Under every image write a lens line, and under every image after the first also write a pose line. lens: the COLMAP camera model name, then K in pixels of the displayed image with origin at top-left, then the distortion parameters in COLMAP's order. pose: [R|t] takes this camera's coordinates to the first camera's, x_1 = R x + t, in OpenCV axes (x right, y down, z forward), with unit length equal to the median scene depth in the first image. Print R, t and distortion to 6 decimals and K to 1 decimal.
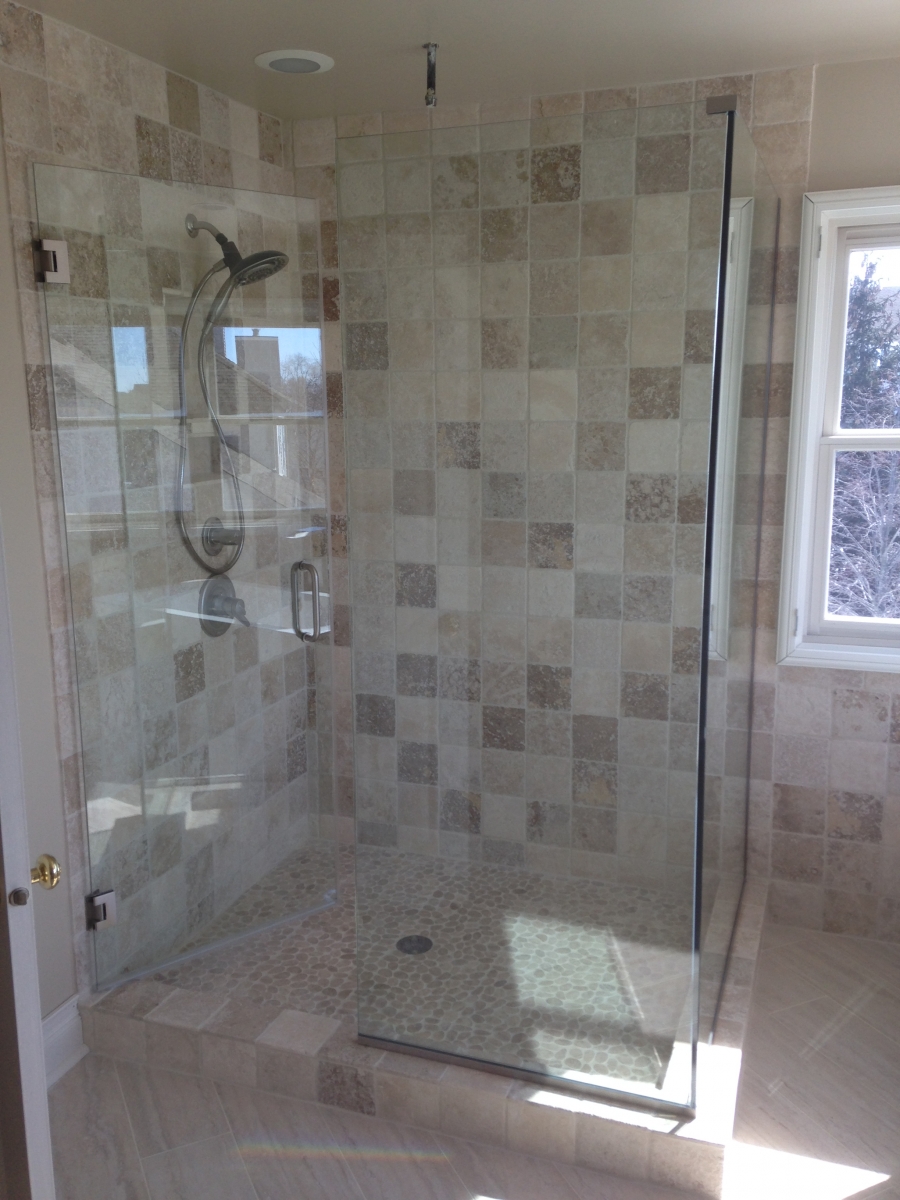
lens RADIAL K [[1064.8, 0, 450.0], [0, 1064.8, 600.0], [0, 0, 1]] dist [0.164058, -0.245106]
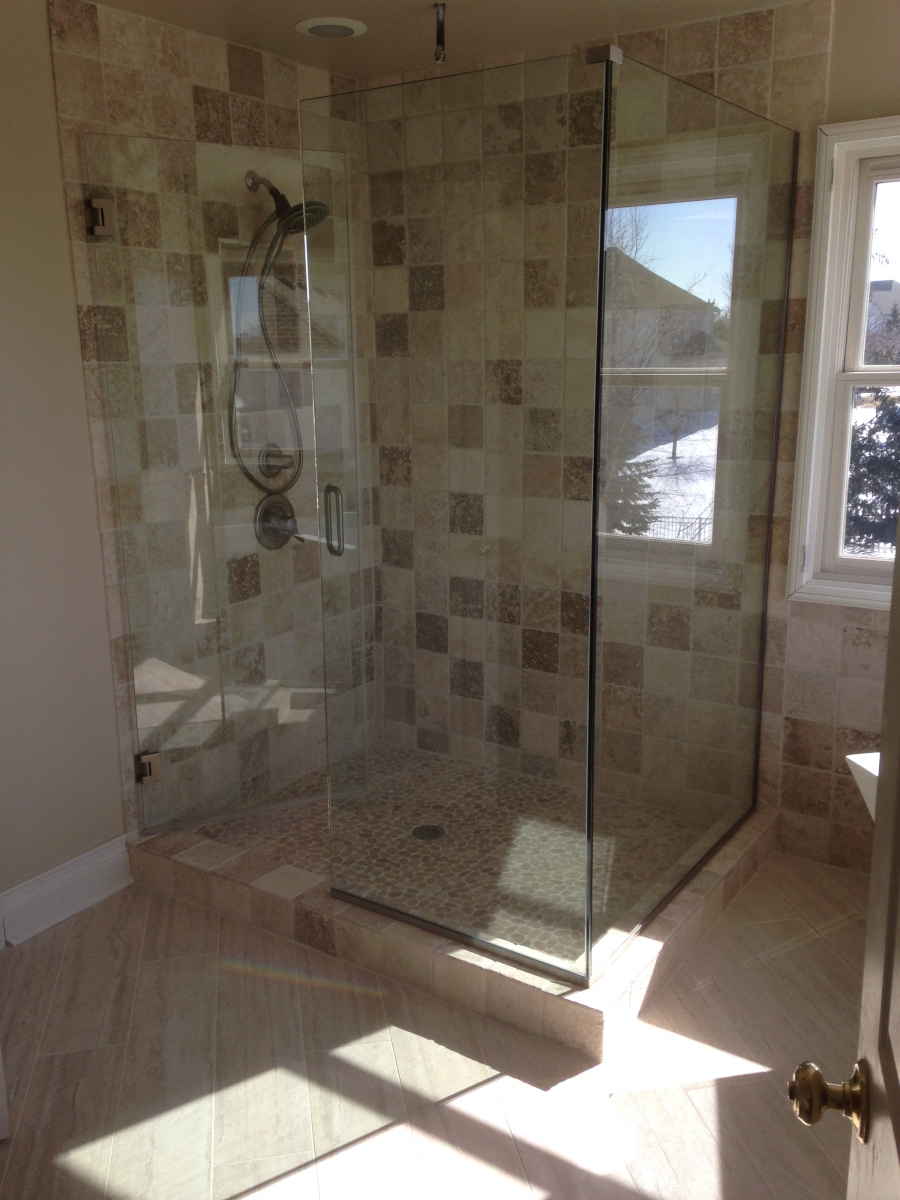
lens RADIAL K [[1064.8, 0, 450.0], [0, 1064.8, 600.0], [0, 0, 1]] dist [0.164058, -0.245106]
pose [[0.971884, 0.053206, -0.229370, 0.234966], [-0.043132, 0.997881, 0.048713, 0.024855], [0.231476, -0.037450, 0.972119, -0.064753]]
